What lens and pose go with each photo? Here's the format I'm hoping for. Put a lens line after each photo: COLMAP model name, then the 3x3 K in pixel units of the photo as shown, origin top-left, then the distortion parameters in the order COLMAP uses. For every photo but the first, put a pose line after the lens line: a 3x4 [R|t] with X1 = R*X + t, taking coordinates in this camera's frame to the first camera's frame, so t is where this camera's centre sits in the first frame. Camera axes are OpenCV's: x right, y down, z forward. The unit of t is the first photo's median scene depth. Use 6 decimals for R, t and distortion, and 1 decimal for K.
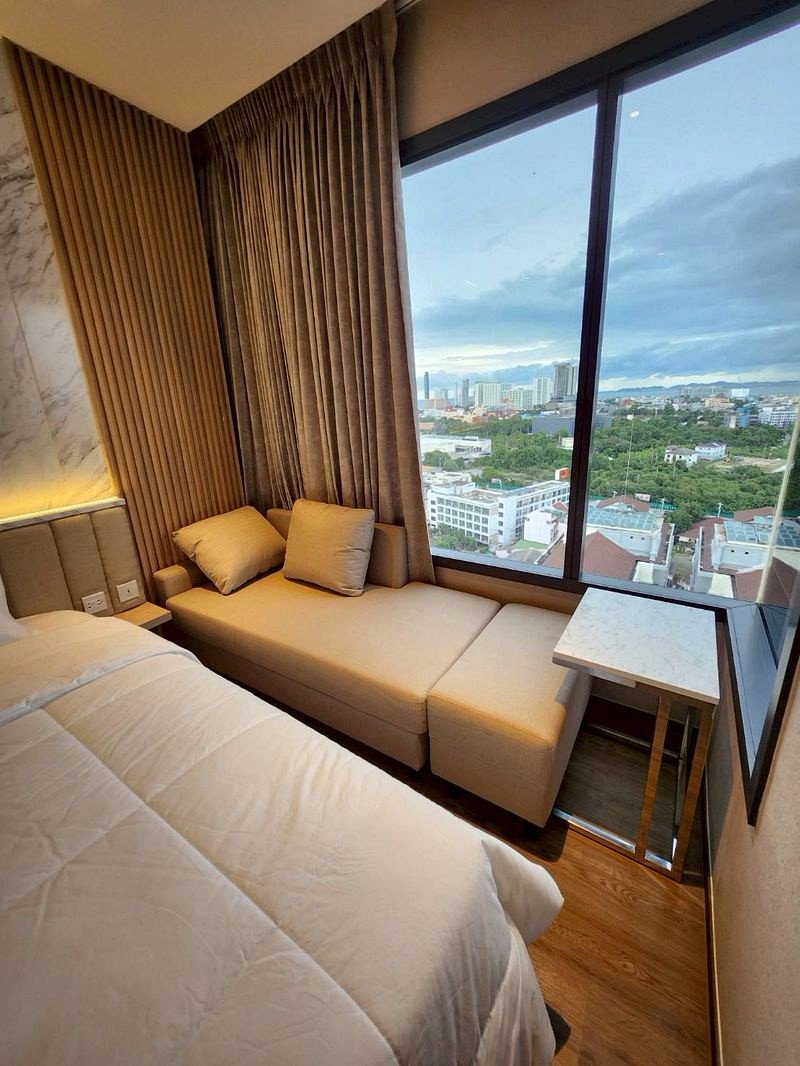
lens RADIAL K [[423.7, 0, 403.7], [0, 423.7, 515.7], [0, 0, 1]] dist [-0.000412, -0.000767]
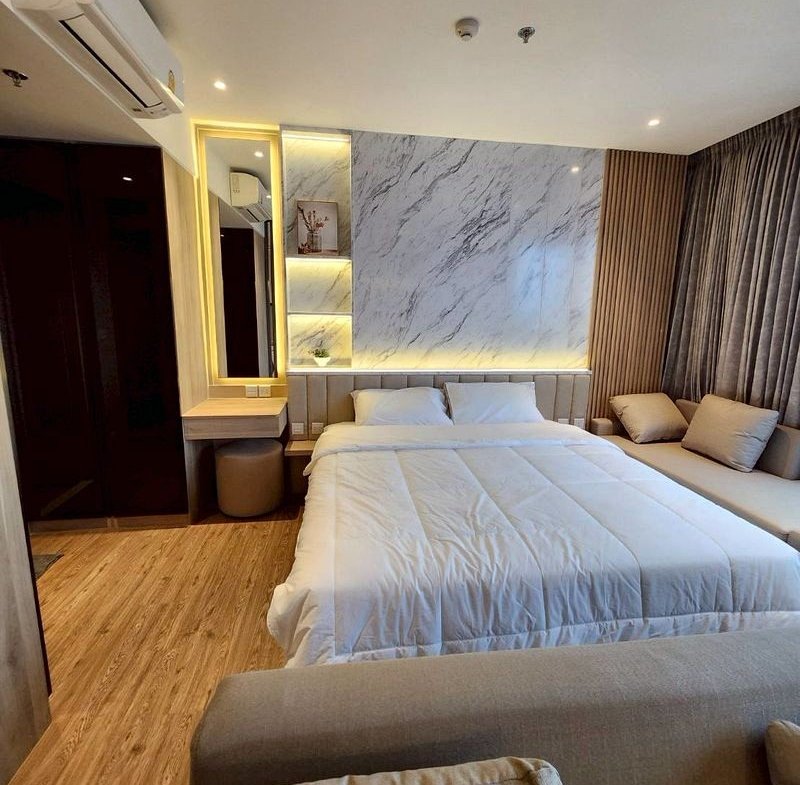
lens RADIAL K [[423.7, 0, 399.2], [0, 423.7, 382.8], [0, 0, 1]] dist [-0.000361, -0.000798]
pose [[0.650519, 0.183707, -0.736938, 0.105310], [-0.246138, 0.968931, 0.024266, 0.146309], [0.718499, 0.165603, 0.675525, -0.670703]]
